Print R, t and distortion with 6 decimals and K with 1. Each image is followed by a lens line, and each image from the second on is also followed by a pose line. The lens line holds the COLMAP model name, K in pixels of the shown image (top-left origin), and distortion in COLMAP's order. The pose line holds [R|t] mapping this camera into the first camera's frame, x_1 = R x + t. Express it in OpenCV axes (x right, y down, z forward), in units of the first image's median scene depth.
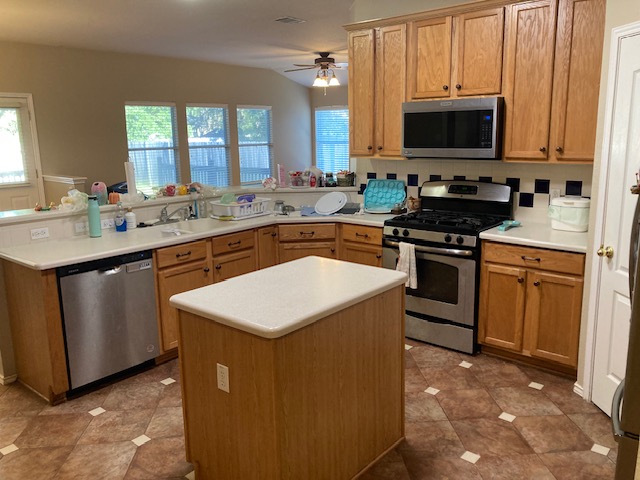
lens RADIAL K [[526.4, 0, 314.8], [0, 526.4, 232.7], [0, 0, 1]] dist [0.015655, 0.004256]
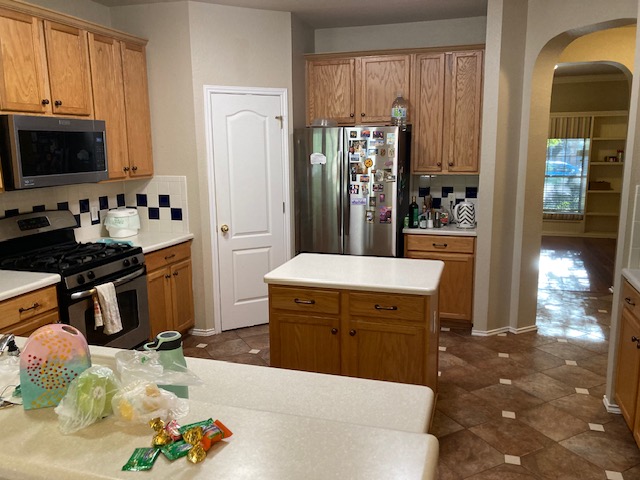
lens RADIAL K [[526.4, 0, 314.8], [0, 526.4, 232.7], [0, 0, 1]] dist [0.015655, 0.004256]
pose [[-0.392584, -0.133675, 0.909950, -0.716995], [0.195494, 0.954644, 0.224583, -0.182733], [-0.898699, 0.266057, -0.348646, 0.967256]]
